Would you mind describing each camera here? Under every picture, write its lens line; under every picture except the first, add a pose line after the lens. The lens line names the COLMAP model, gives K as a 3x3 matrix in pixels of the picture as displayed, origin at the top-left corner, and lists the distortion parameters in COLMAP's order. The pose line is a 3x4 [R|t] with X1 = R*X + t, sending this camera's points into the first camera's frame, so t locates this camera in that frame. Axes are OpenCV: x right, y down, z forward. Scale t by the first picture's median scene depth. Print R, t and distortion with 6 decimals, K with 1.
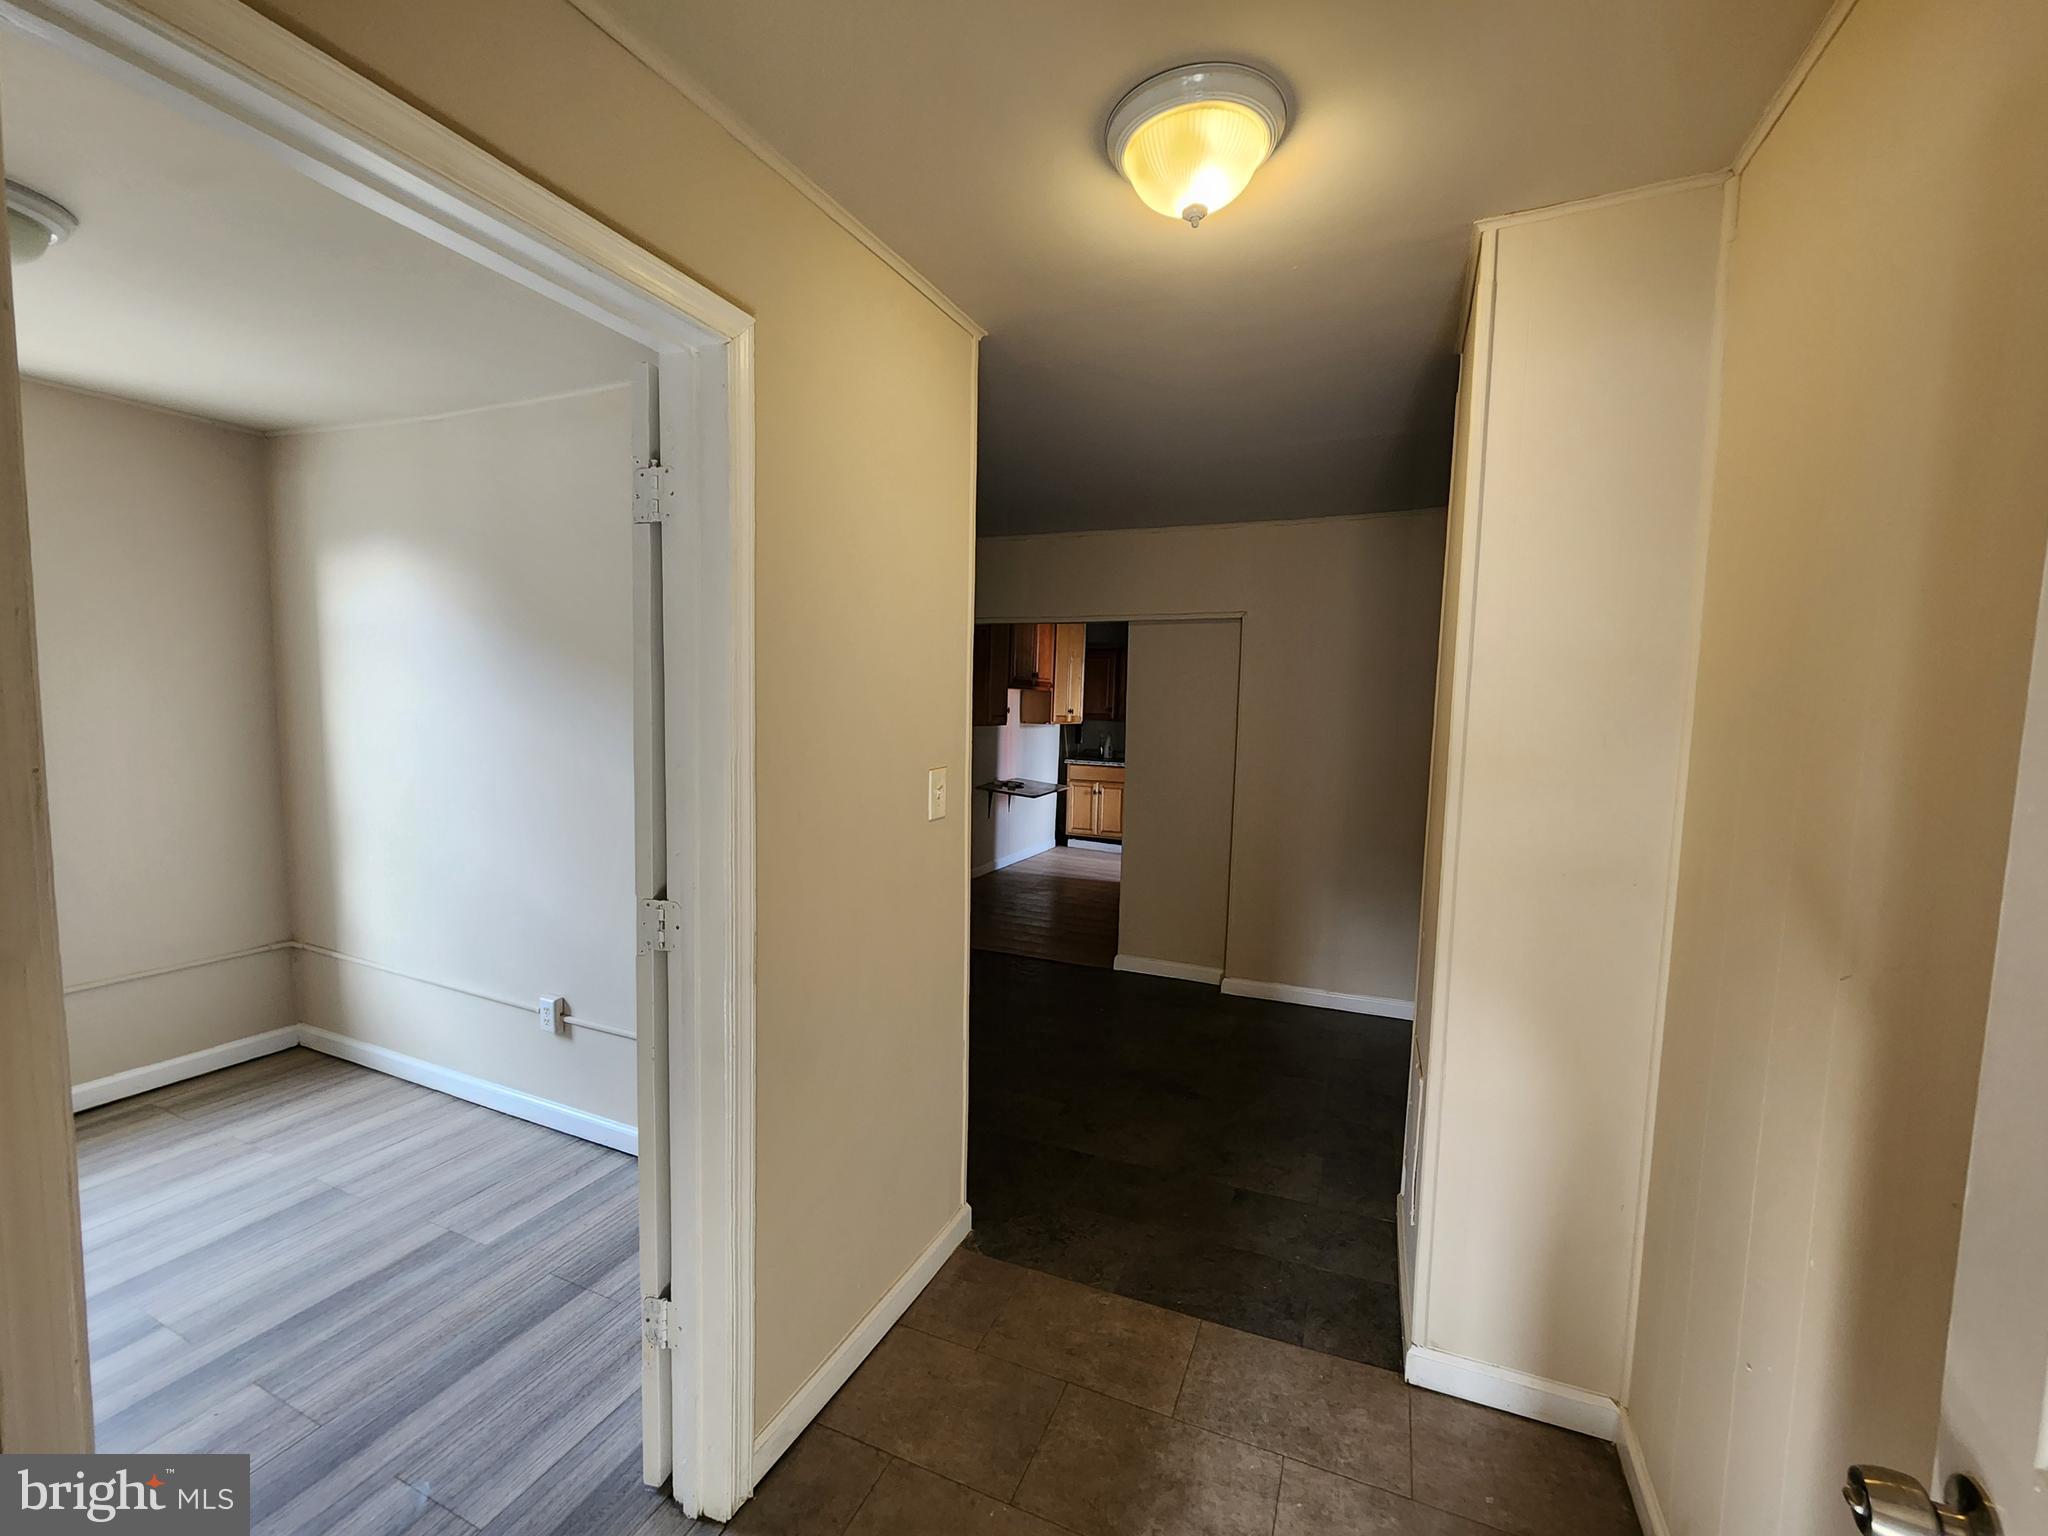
lens RADIAL K [[838.8, 0, 1021.1], [0, 838.8, 773.2], [0, 0, 1]] dist [-0.004187, 0.002025]
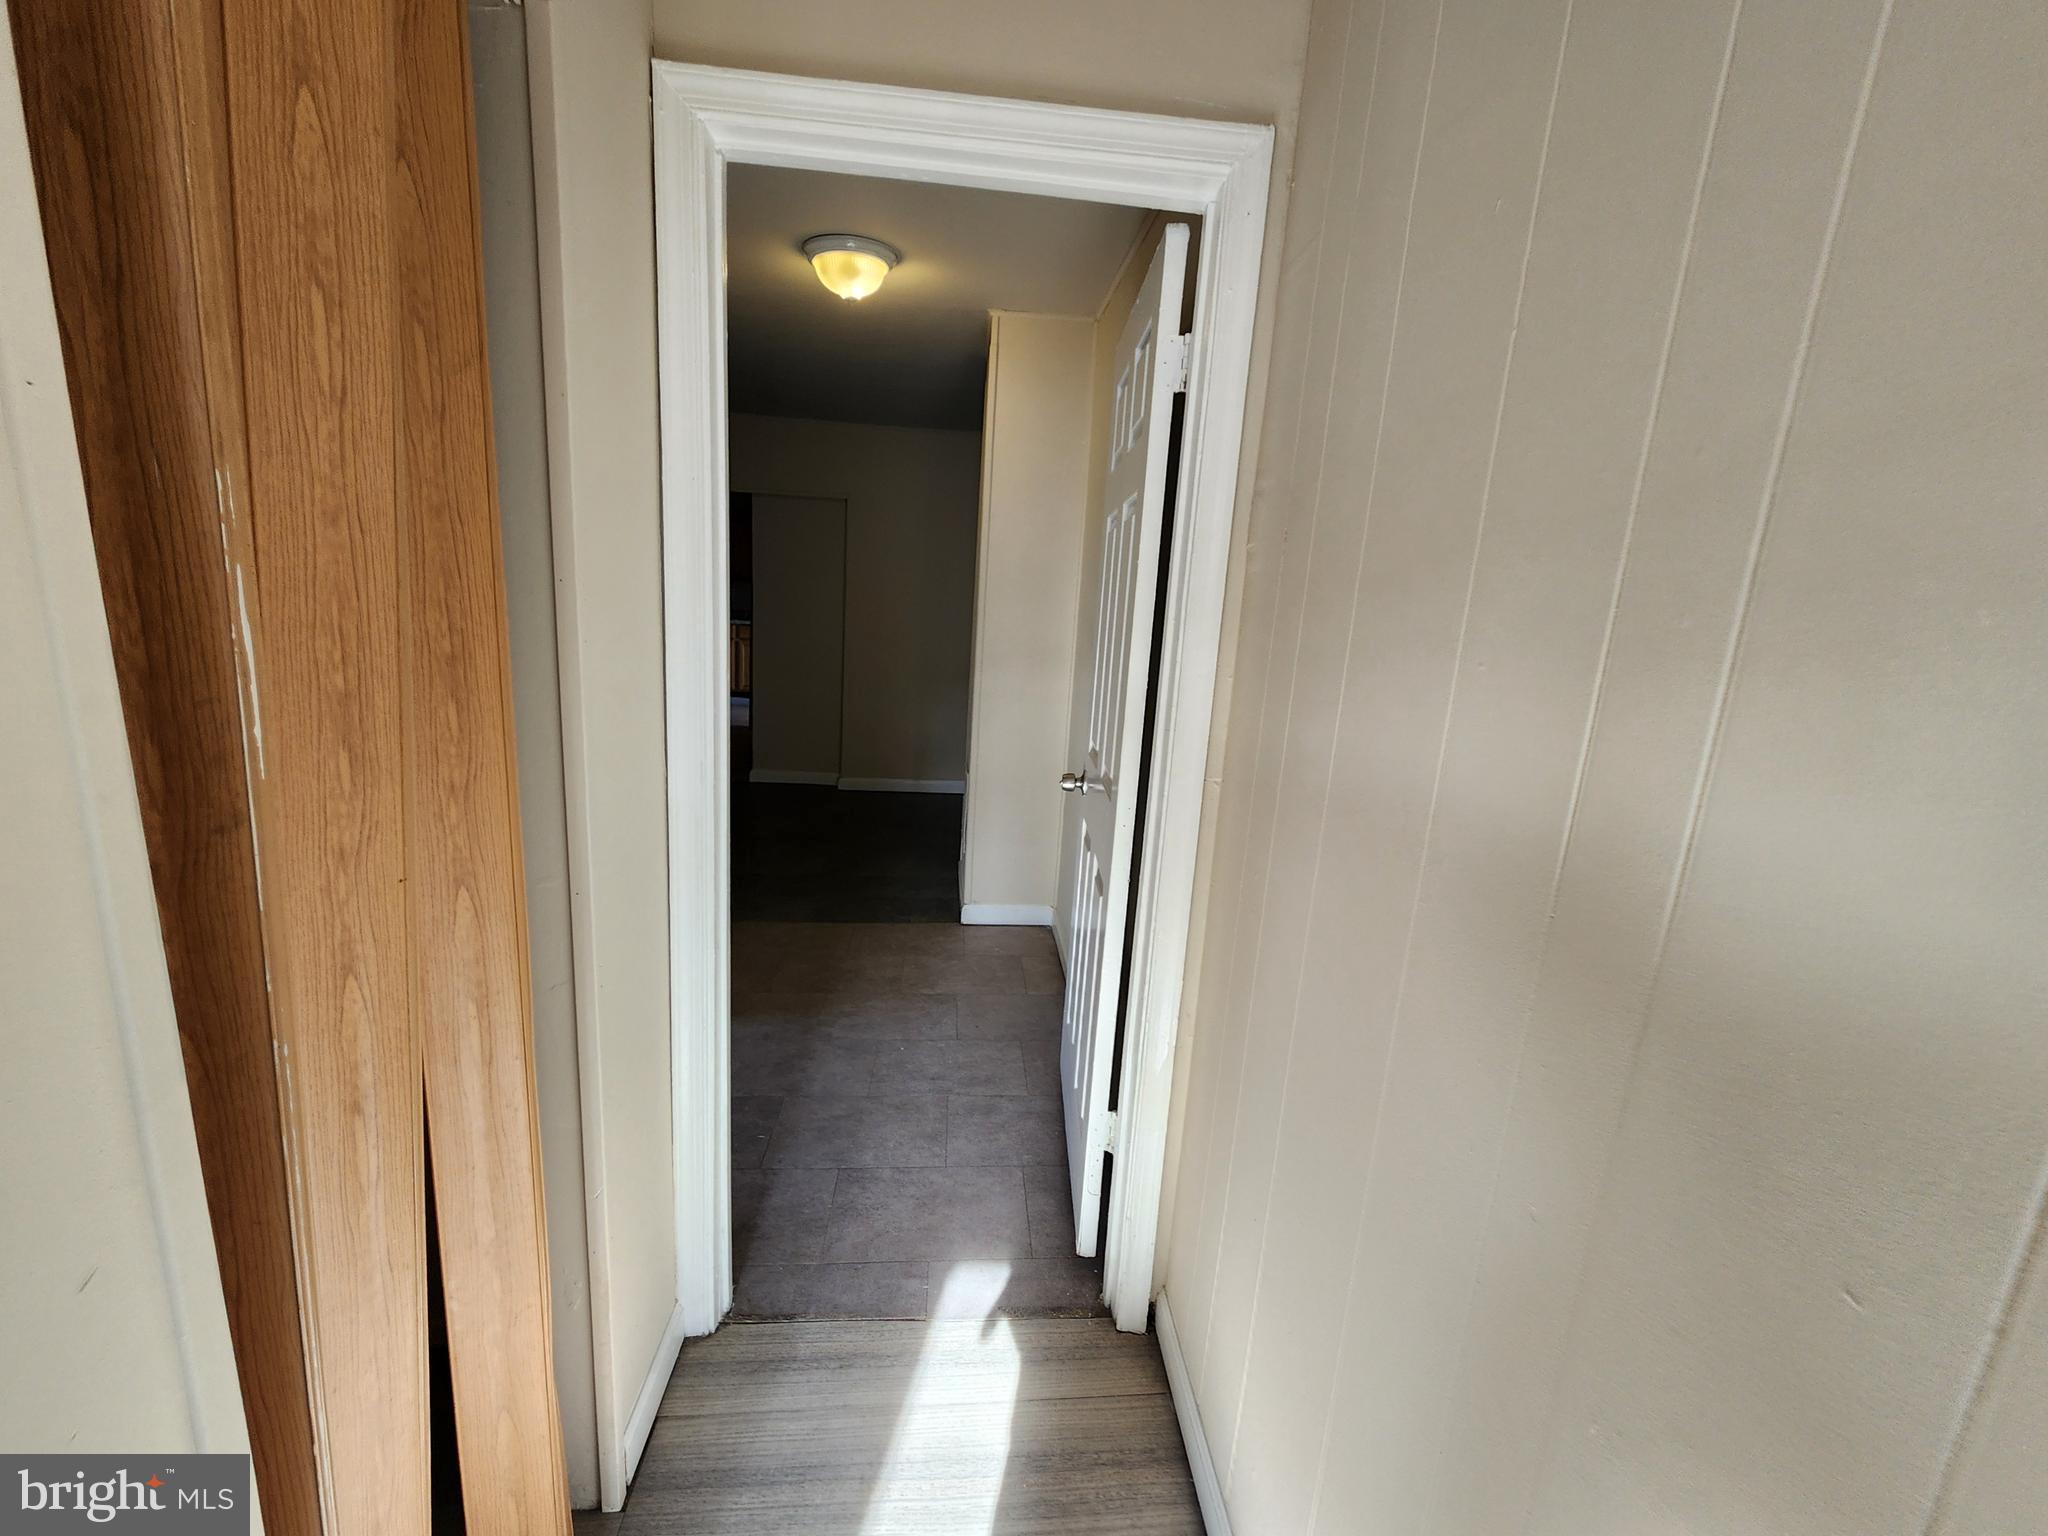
lens RADIAL K [[838.8, 0, 1028.6], [0, 838.8, 758.3], [0, 0, 1]] dist [-0.004187, 0.002025]
pose [[0.878416, -0.063763, 0.473624, -0.299192], [-0.000526, 0.990930, 0.134382, 0.085542], [-0.477897, -0.118292, 0.870415, -0.718017]]
